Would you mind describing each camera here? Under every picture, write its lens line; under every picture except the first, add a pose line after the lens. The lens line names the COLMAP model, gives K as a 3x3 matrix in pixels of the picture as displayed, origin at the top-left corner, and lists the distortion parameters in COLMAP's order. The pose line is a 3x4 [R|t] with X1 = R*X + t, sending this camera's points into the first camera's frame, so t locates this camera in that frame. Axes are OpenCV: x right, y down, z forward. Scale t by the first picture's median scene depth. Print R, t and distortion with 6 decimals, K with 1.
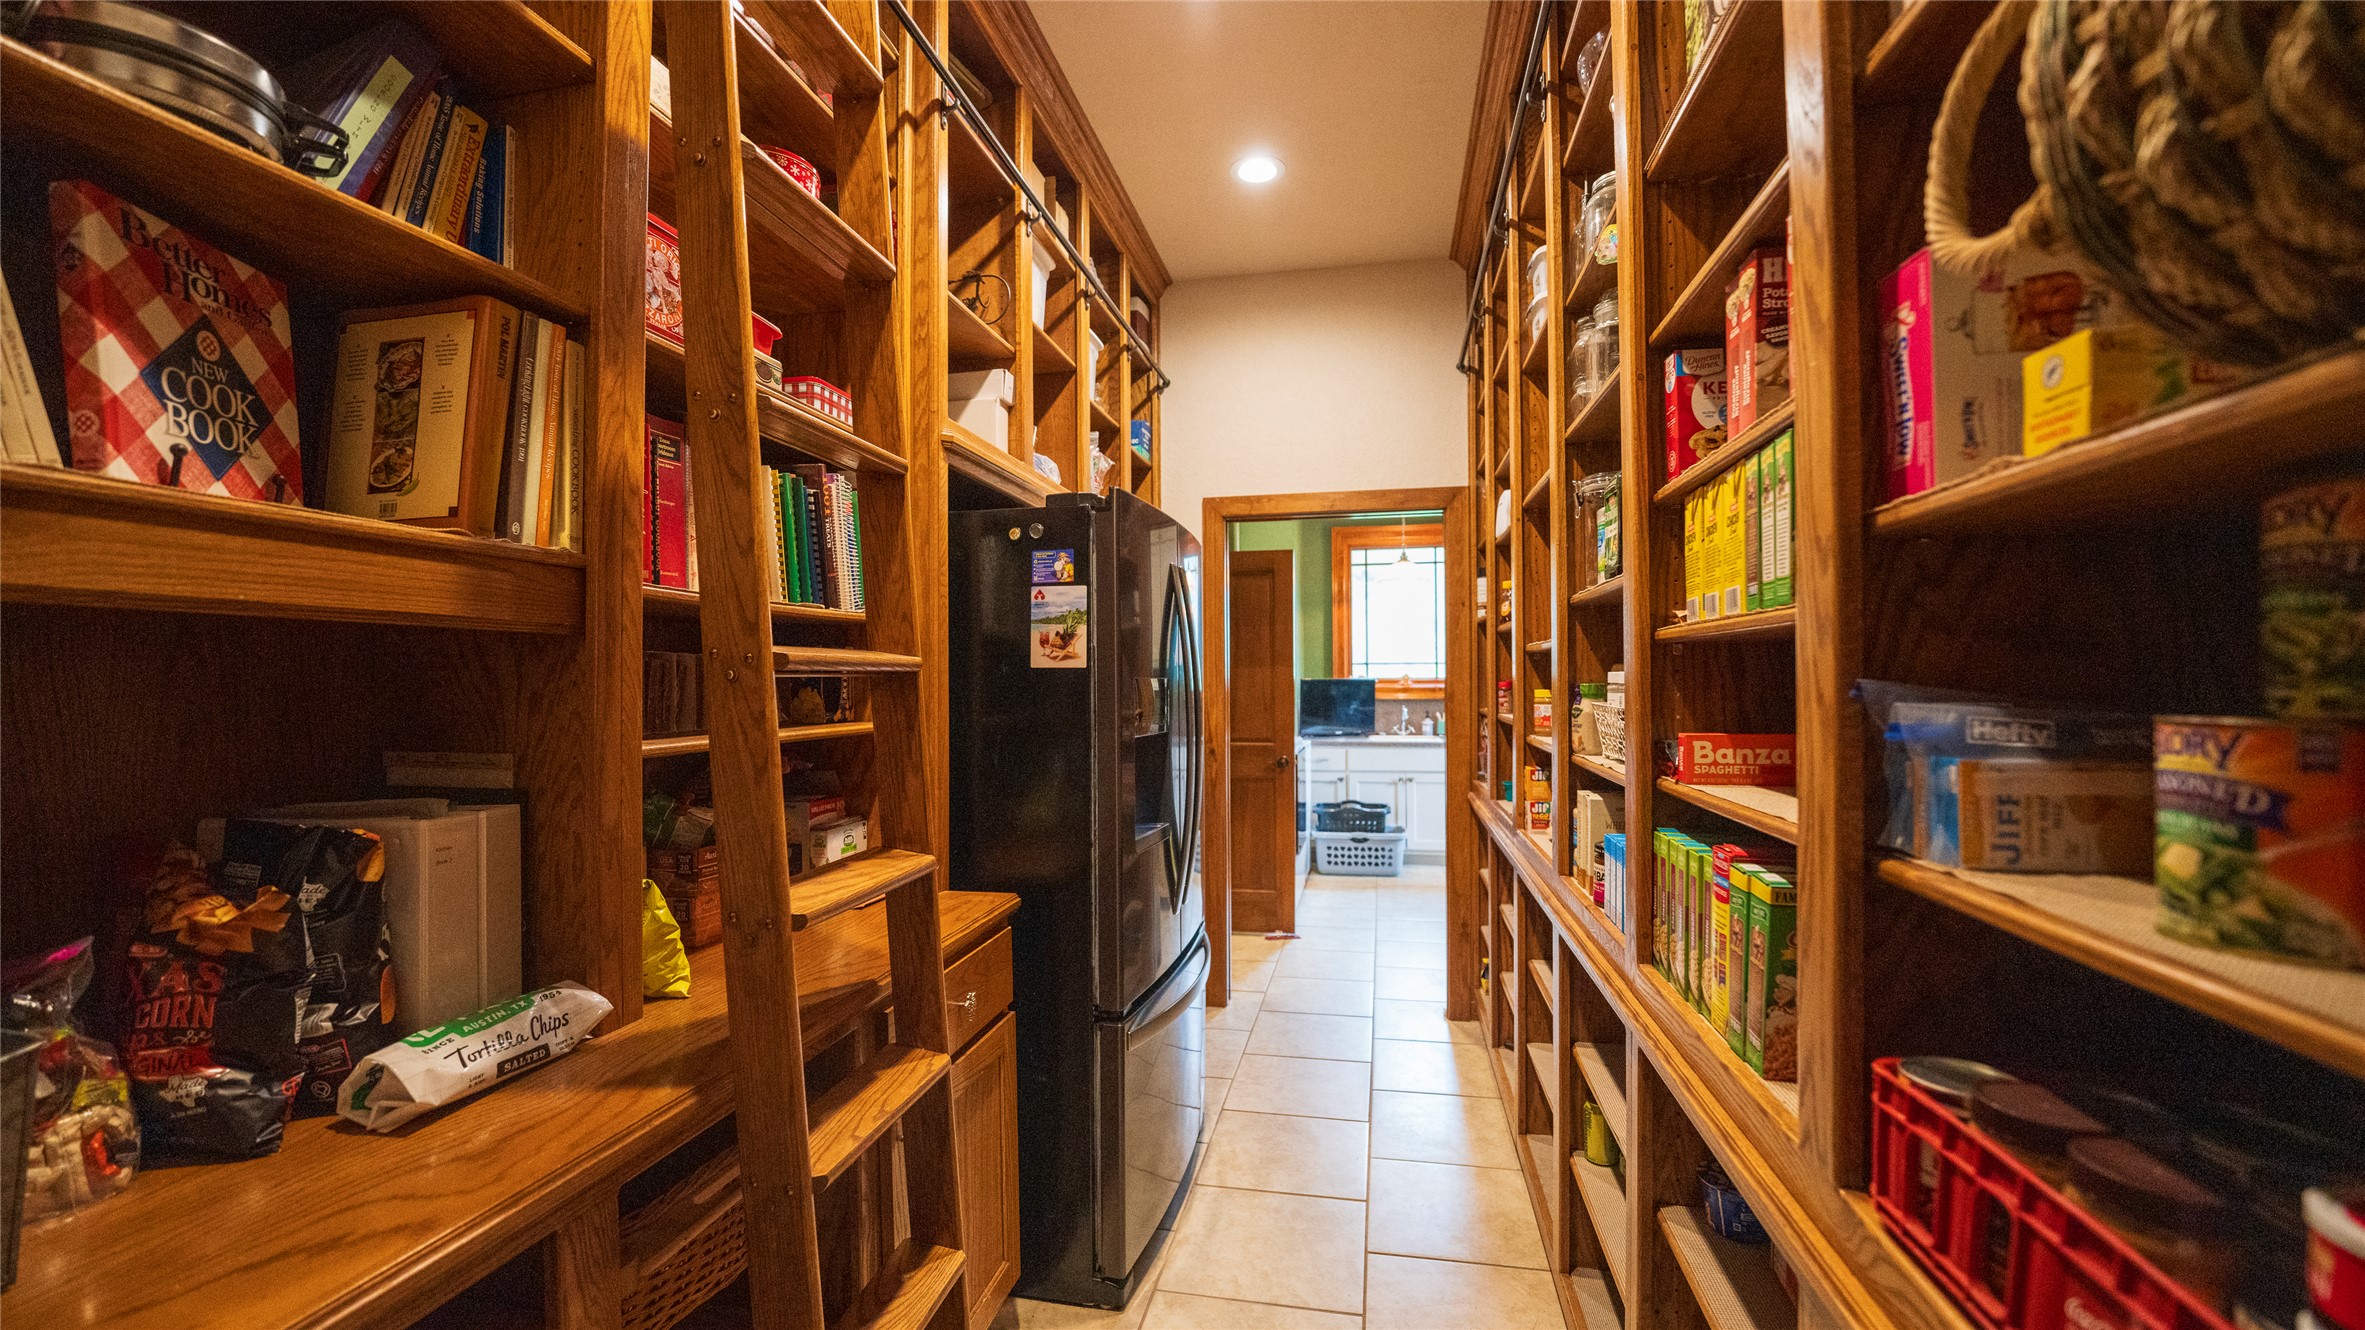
lens RADIAL K [[958.4, 0, 1186.3], [0, 958.4, 674.9], [0, 0, 1]] dist [-0.023570, -0.000414]
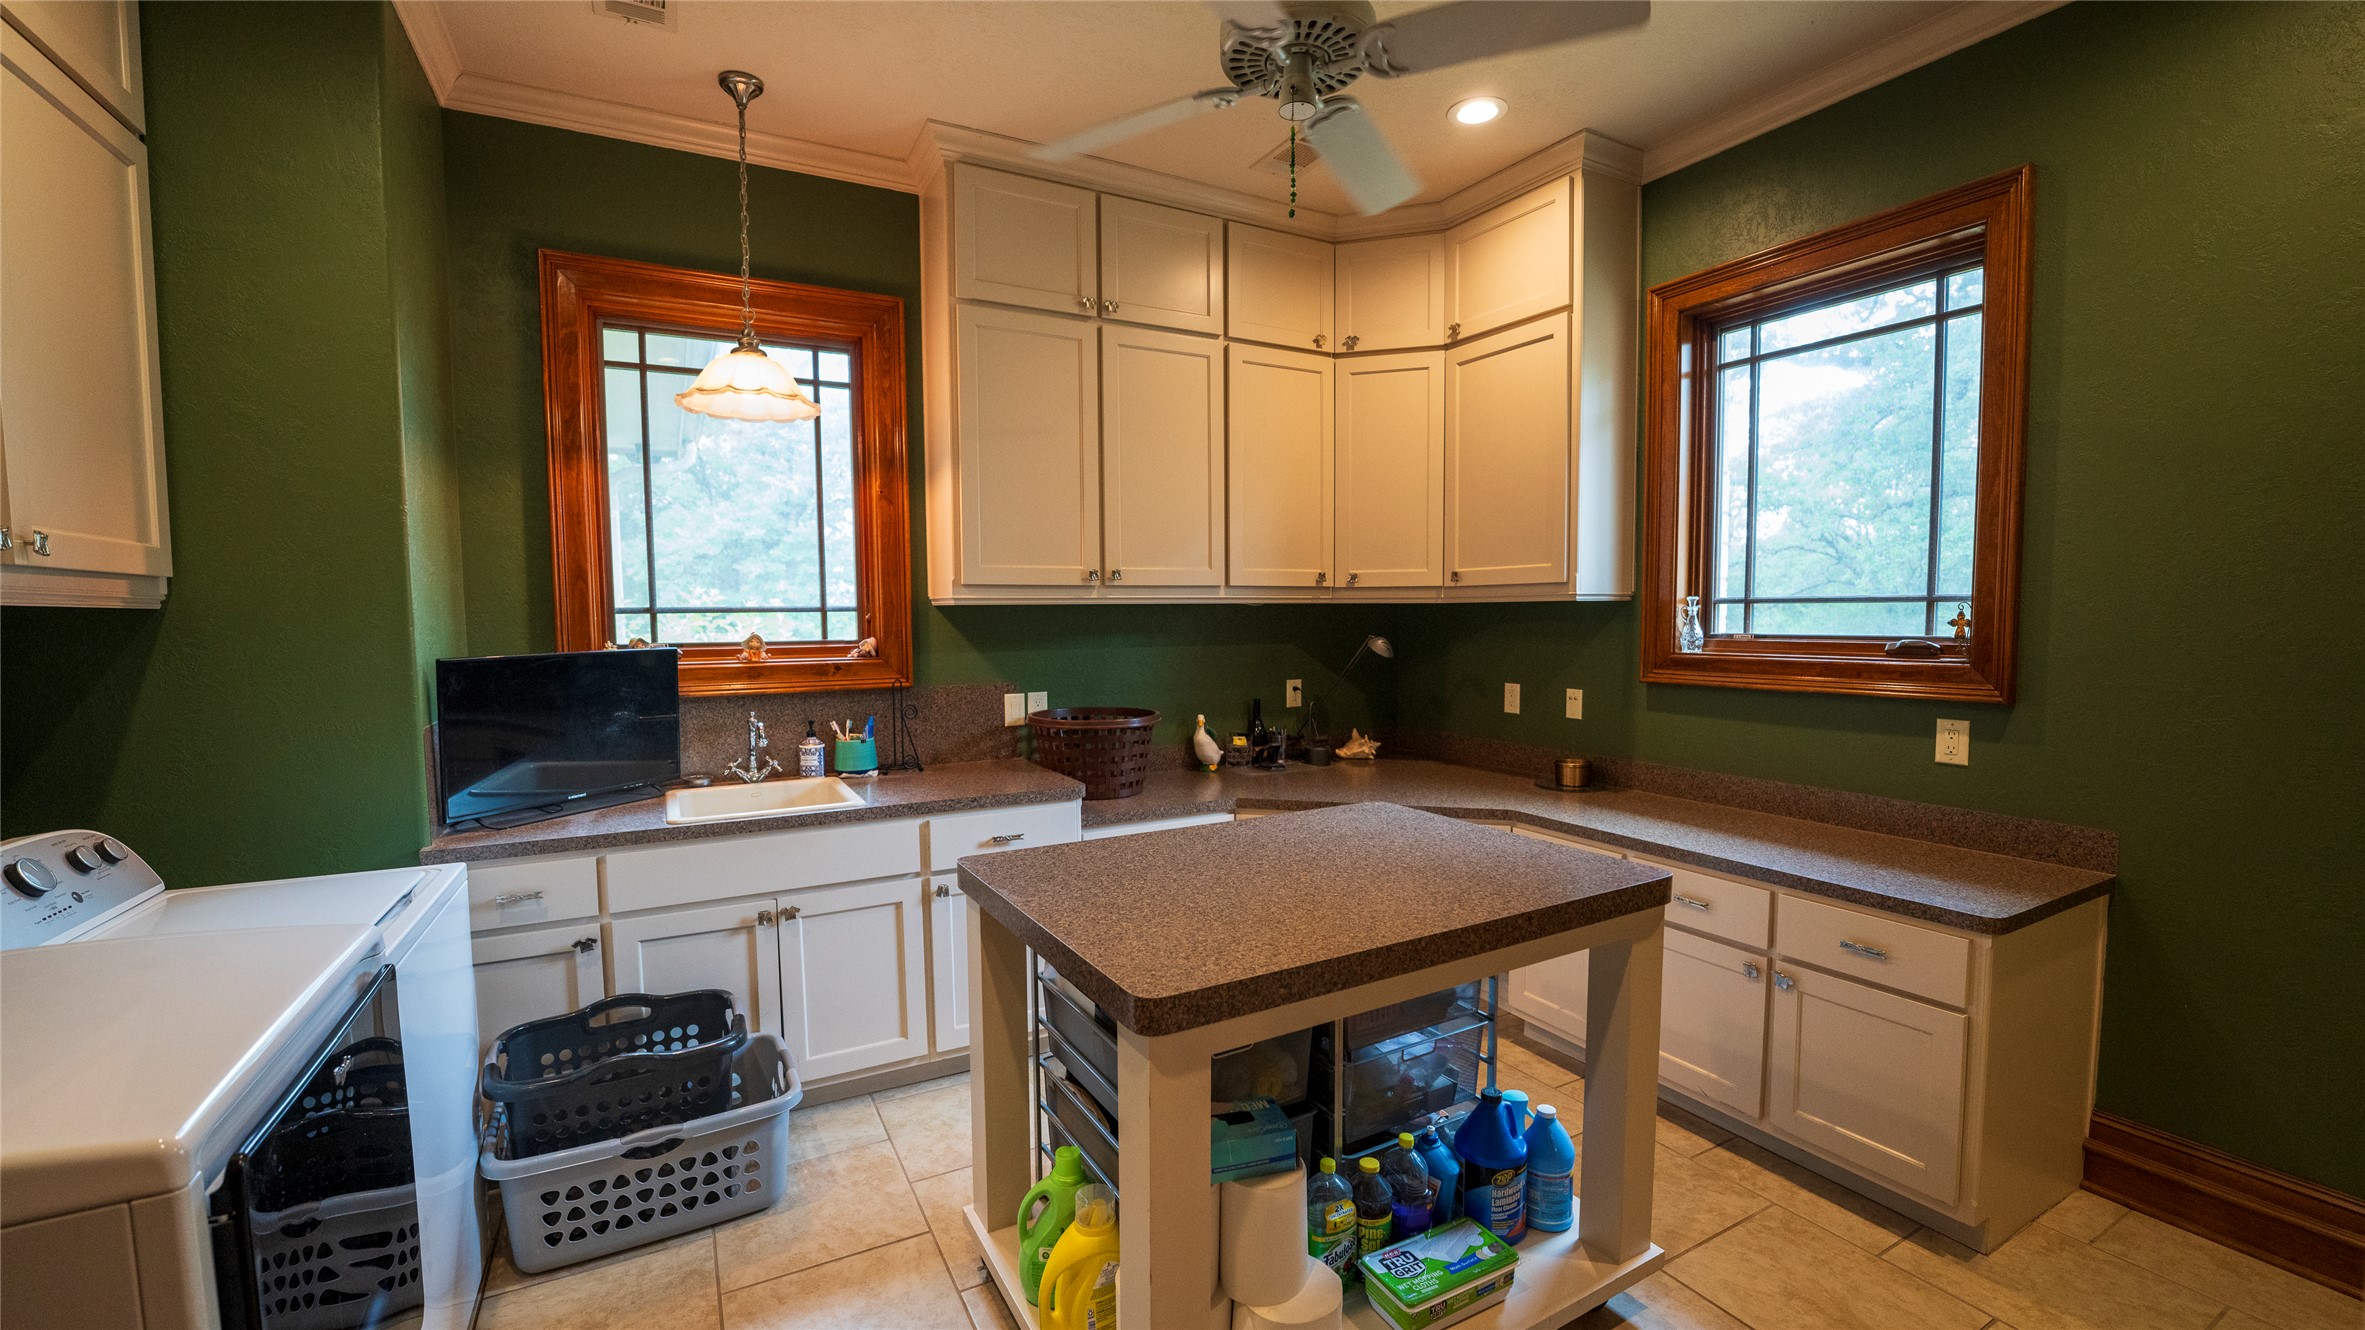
lens RADIAL K [[958.4, 0, 1195.5], [0, 958.4, 675.4], [0, 0, 1]] dist [-0.023570, -0.000414]
pose [[0.754780, -0.038115, 0.654869, 0.099680], [-0.005011, 0.997946, 0.063858, -0.011840], [-0.655958, -0.051481, 0.753039, 0.556827]]
